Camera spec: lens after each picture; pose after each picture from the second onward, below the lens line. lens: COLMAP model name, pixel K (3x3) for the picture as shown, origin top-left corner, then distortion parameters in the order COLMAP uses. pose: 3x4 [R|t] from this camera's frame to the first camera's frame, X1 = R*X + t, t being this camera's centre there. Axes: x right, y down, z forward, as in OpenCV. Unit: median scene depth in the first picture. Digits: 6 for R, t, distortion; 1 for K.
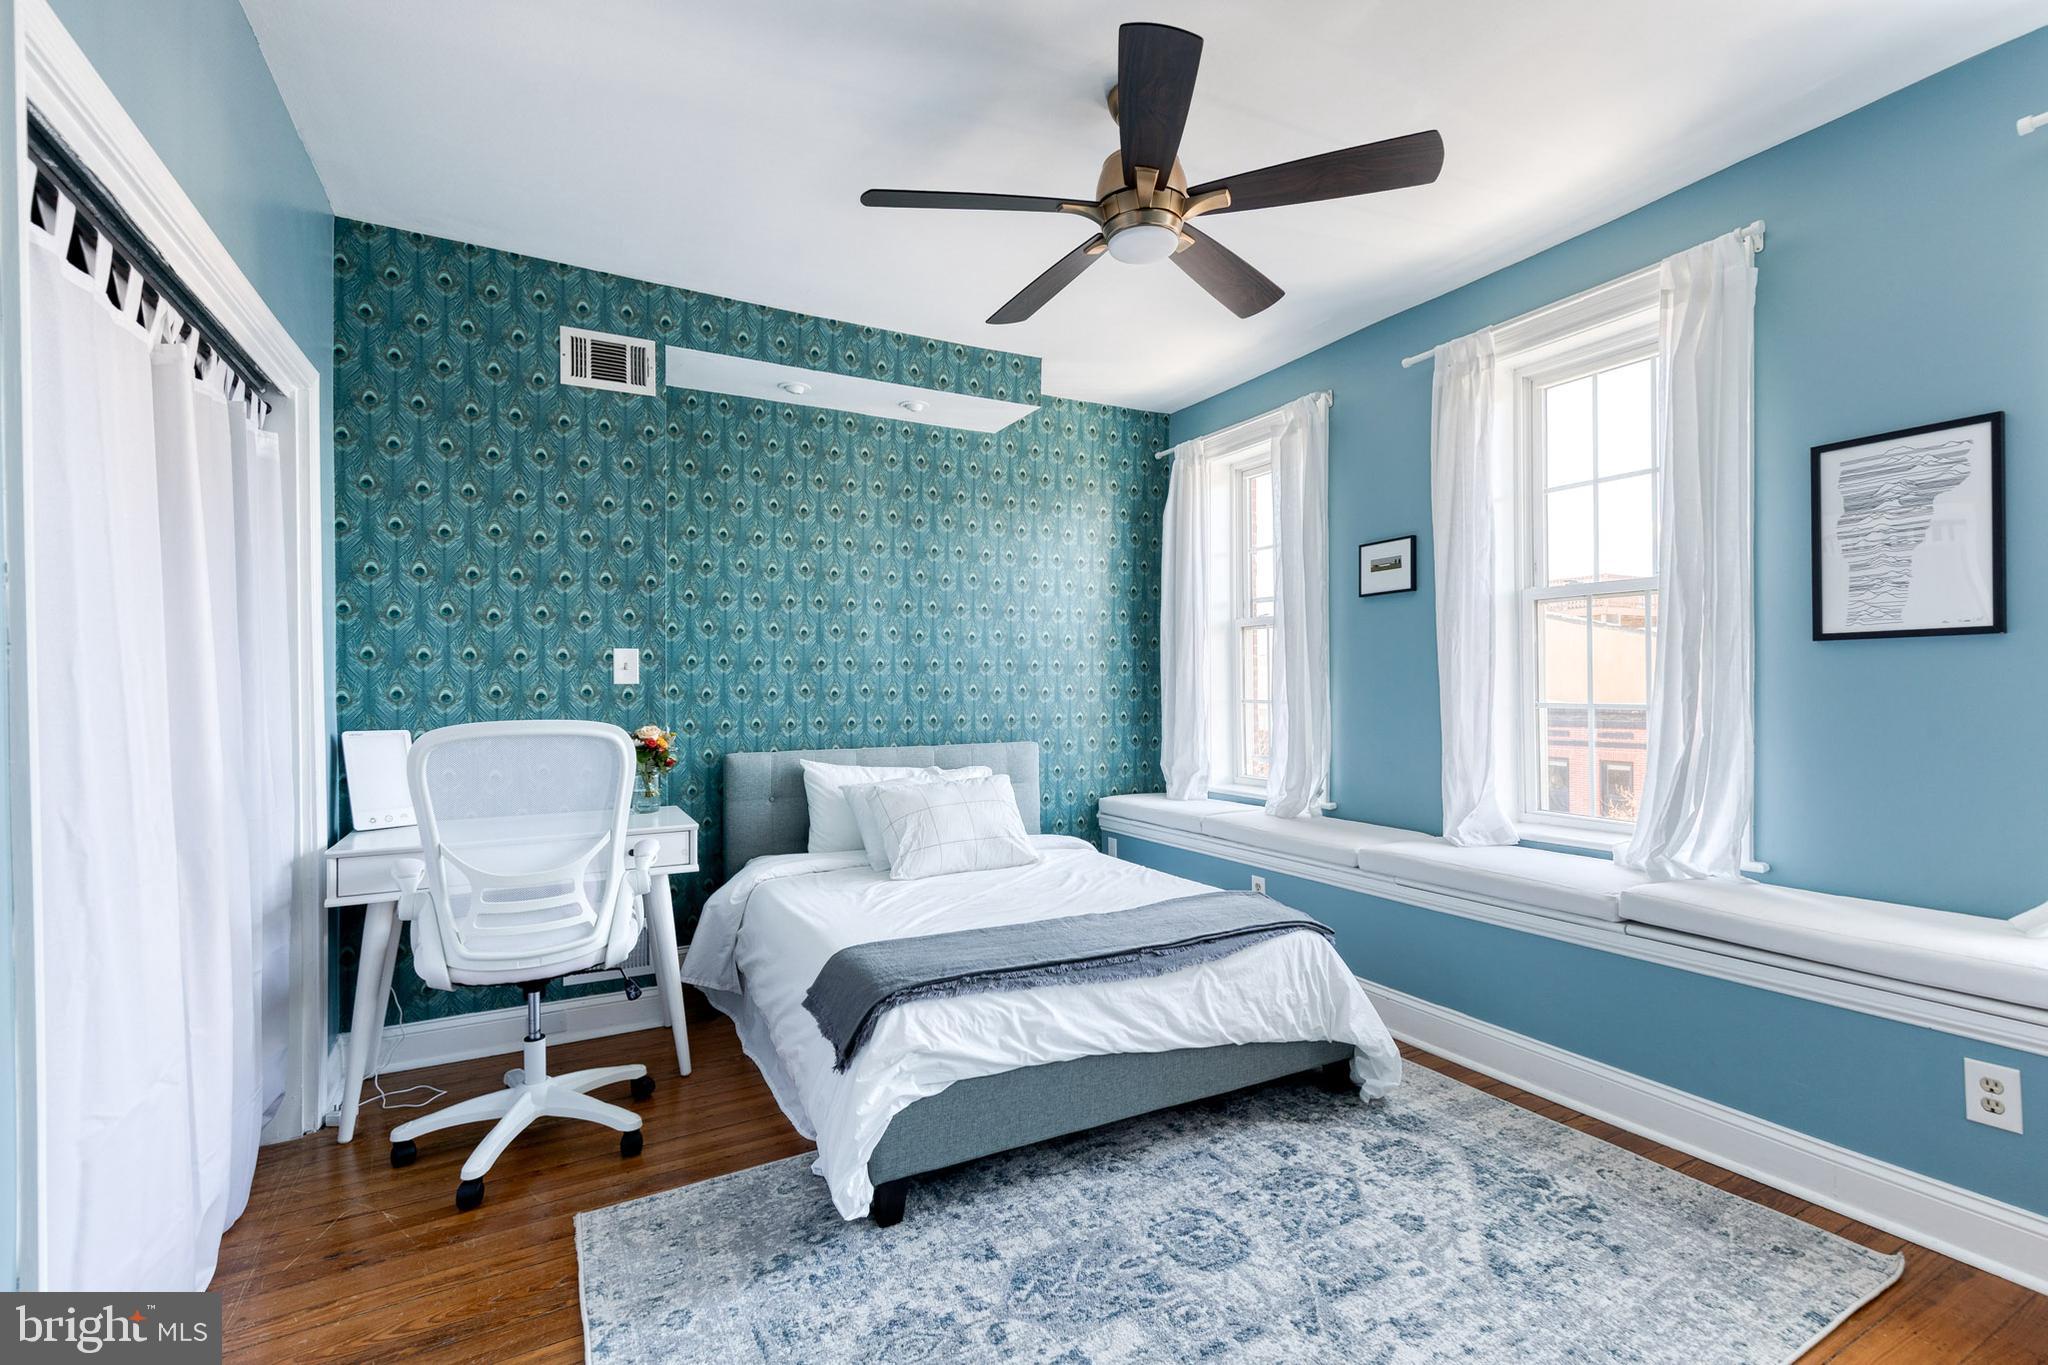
lens RADIAL K [[921.6, 0, 1049.7], [0, 921.6, 686.3], [0, 0, 1]] dist [0.003550, -0.001036]
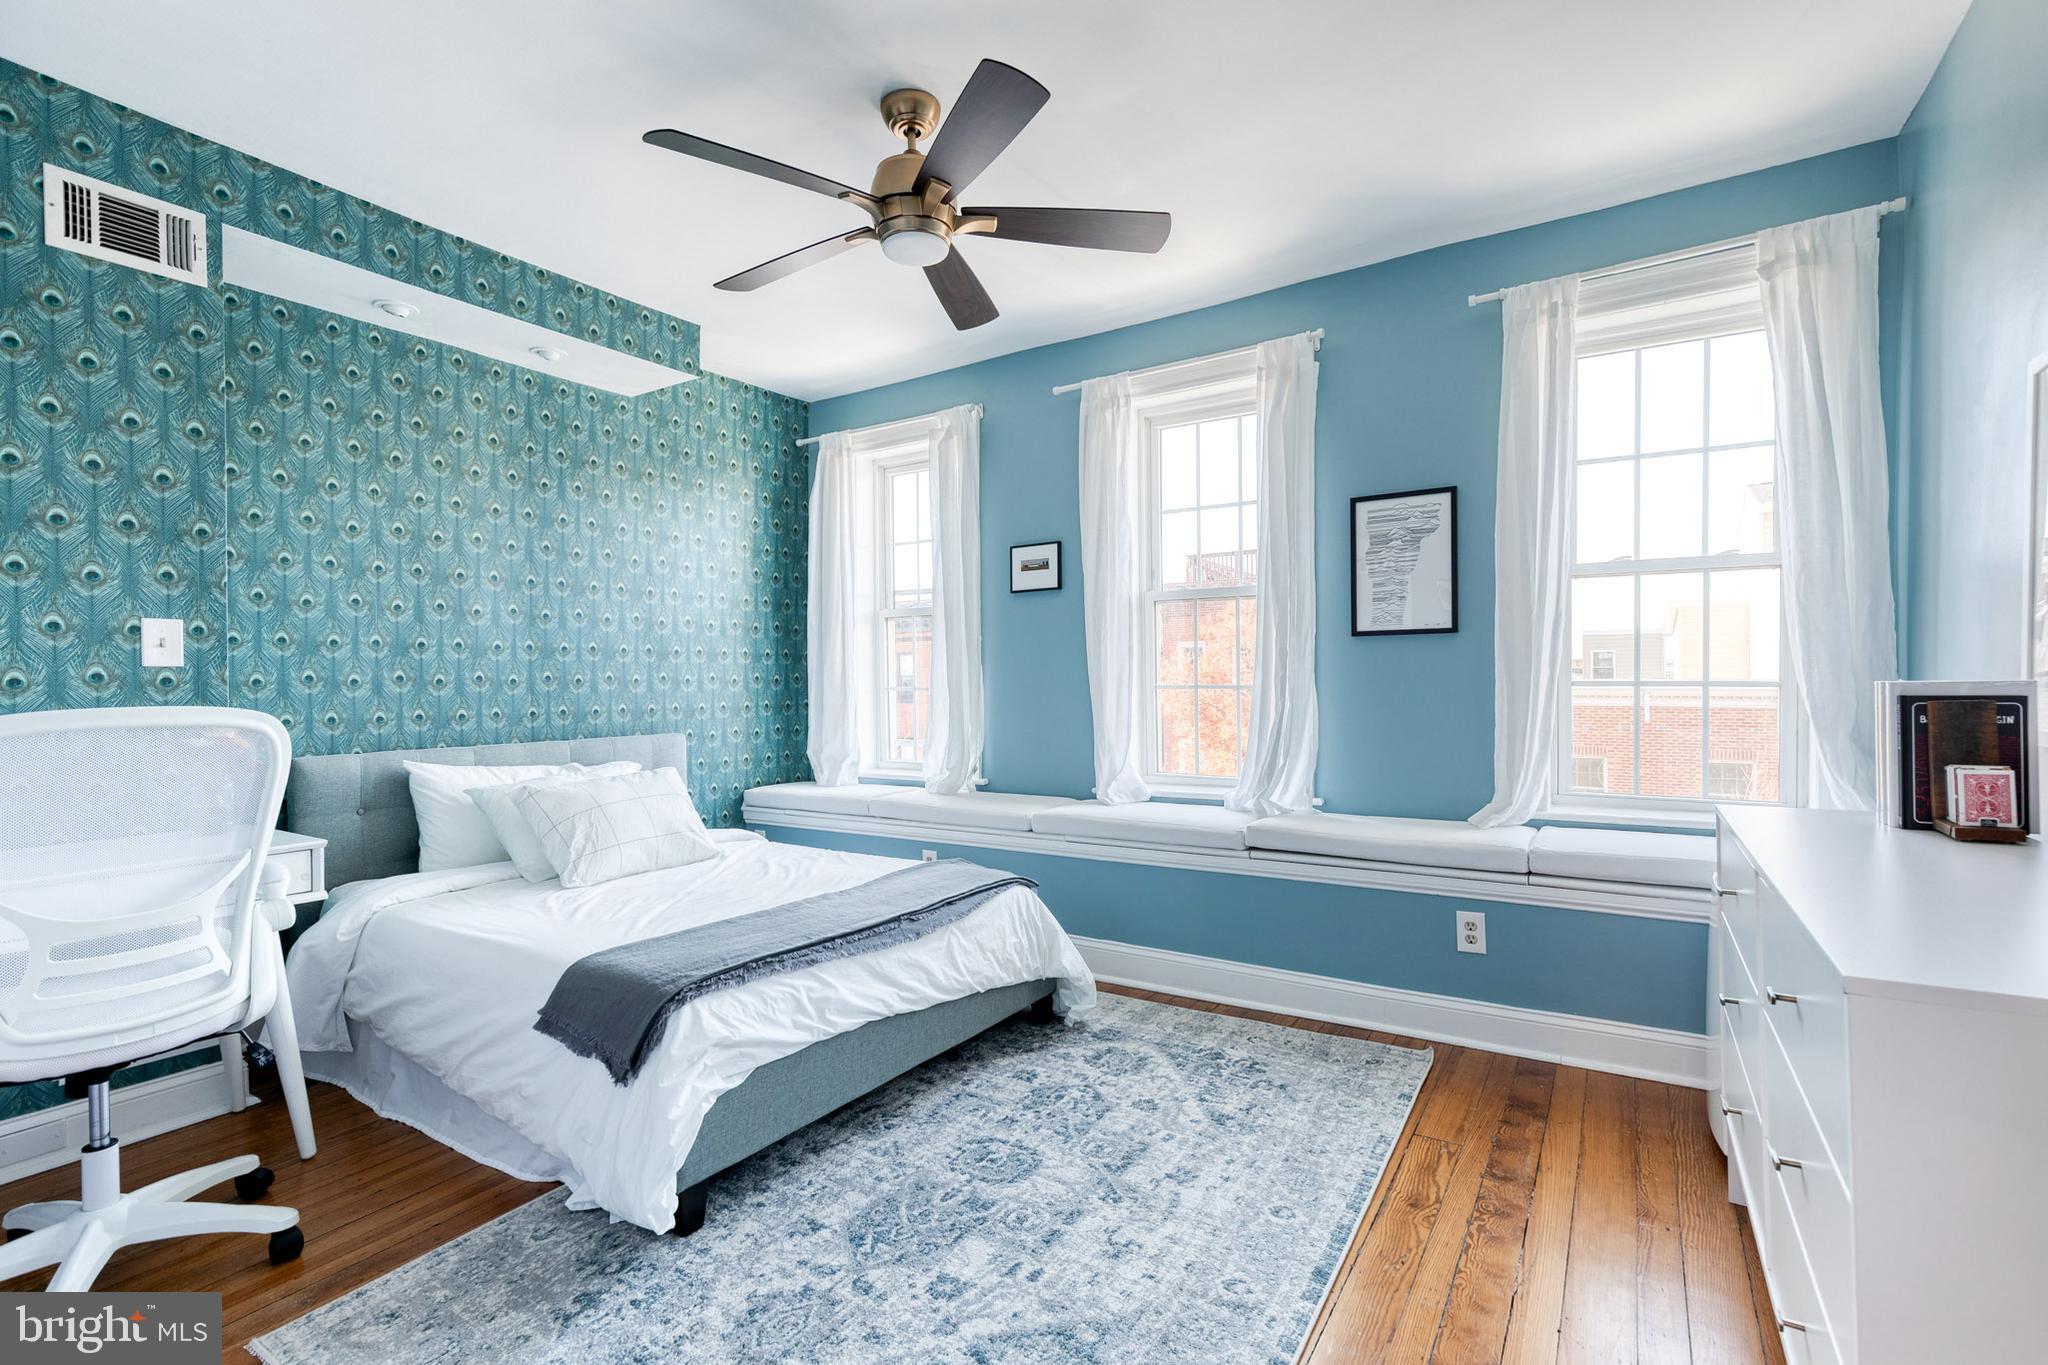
lens RADIAL K [[921.6, 0, 1049.7], [0, 921.6, 686.3], [0, 0, 1]] dist [0.003550, -0.001036]
pose [[0.875654, -0.006113, 0.482900, -0.194865], [0.004541, 0.999980, 0.004423, 0.014079], [-0.482918, -0.001680, 0.875664, -0.002399]]
